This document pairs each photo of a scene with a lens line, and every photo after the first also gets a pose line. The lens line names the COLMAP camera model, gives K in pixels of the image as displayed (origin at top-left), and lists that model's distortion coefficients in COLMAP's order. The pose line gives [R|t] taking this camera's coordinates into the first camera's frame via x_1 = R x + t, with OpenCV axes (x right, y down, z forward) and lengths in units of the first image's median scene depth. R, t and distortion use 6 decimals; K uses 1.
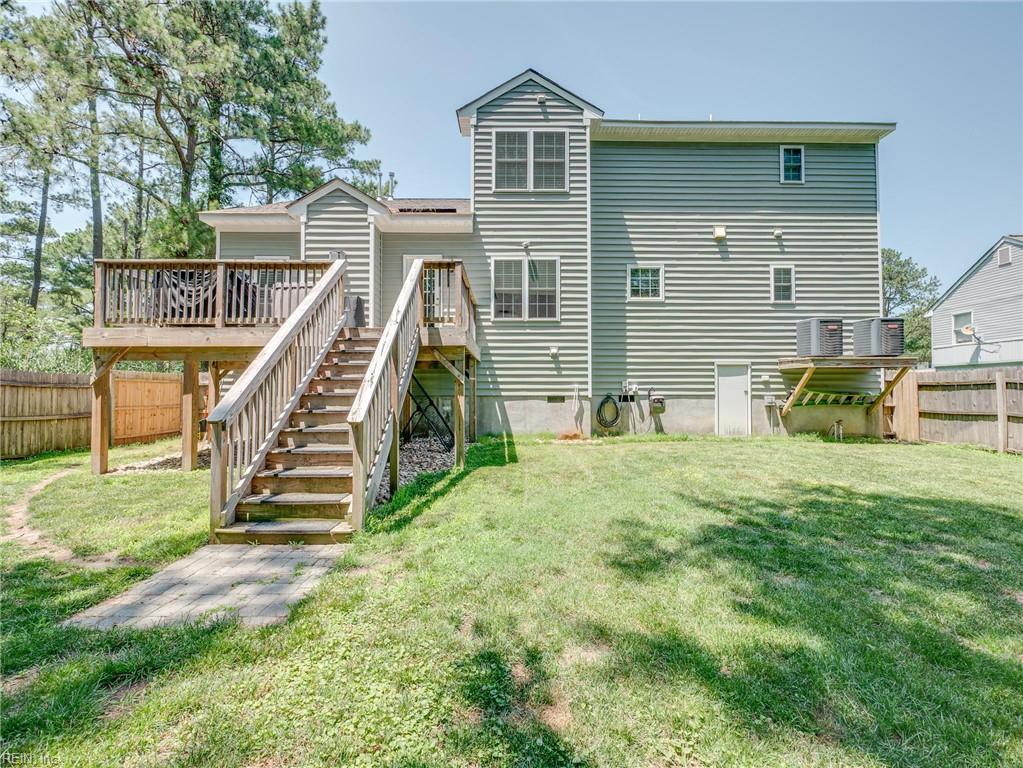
lens RADIAL K [[418.5, 0, 510.3], [0, 418.5, 384.5], [0, 0, 1]] dist [-0.008332, 0.000114]
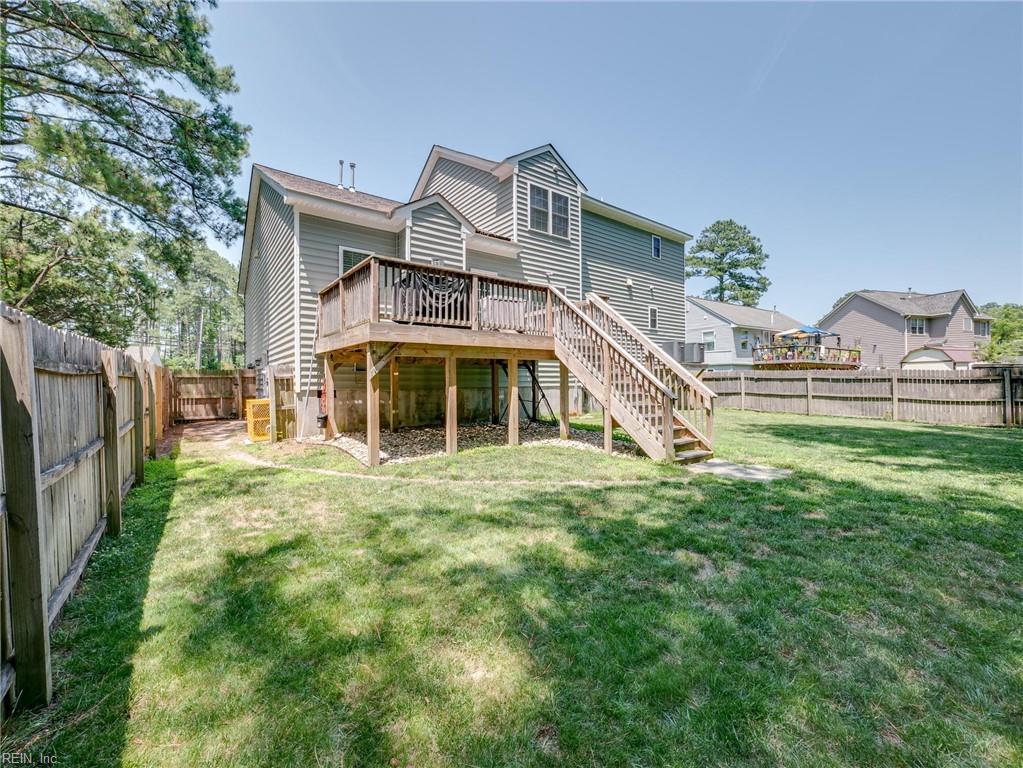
lens RADIAL K [[418.5, 0, 503.3], [0, 418.5, 382.0], [0, 0, 1]] dist [-0.008332, 0.000114]
pose [[0.810783, -0.005213, 0.585323, -0.866721], [0.002022, 0.999979, 0.006106, 0.002859], [-0.585343, -0.003767, 0.810777, -0.007011]]
